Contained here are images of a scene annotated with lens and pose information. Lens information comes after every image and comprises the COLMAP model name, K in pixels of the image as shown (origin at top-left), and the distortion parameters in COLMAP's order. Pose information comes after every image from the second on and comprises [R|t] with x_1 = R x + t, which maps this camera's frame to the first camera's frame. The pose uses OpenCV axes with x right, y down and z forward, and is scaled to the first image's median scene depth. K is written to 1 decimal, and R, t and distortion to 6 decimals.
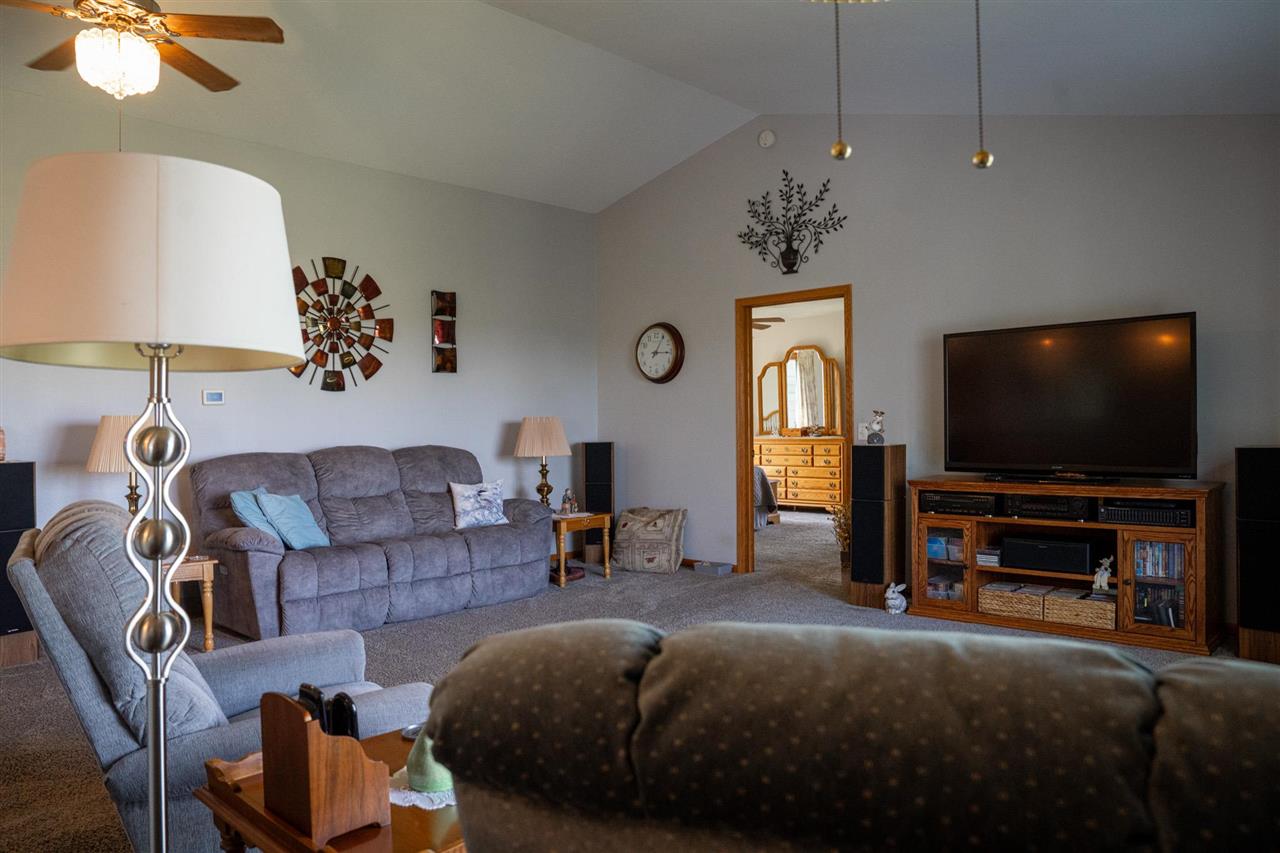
lens RADIAL K [[913.3, 0, 656.1], [0, 913.3, 438.3], [0, 0, 1]] dist [-0.112036, 0.087211]
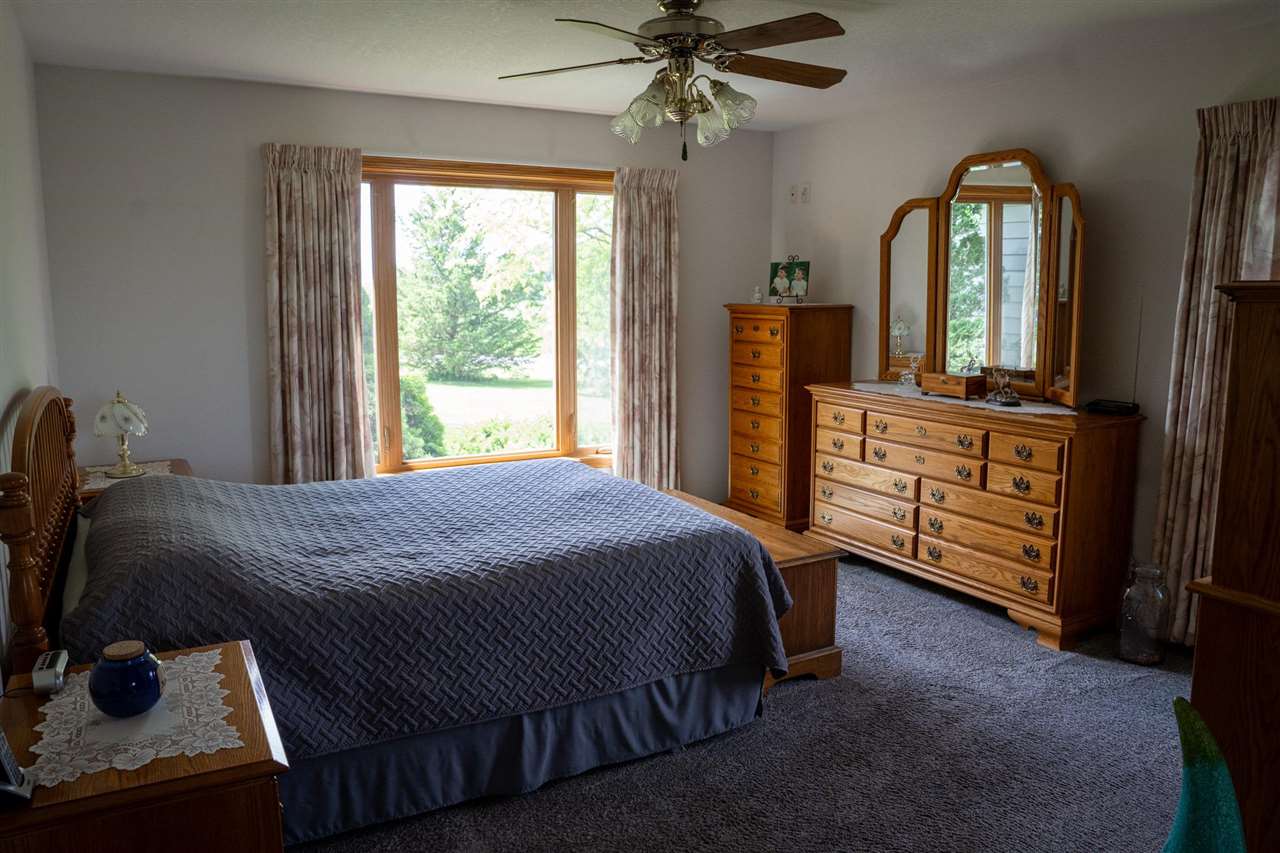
lens RADIAL K [[913.3, 0, 656.1], [0, 913.3, 438.3], [0, 0, 1]] dist [-0.112036, 0.087211]
pose [[0.943269, 0.072001, -0.324127, 0.162321], [-0.028792, 0.990265, 0.136185, -0.032864], [0.330778, -0.119126, 0.936160, 0.622048]]
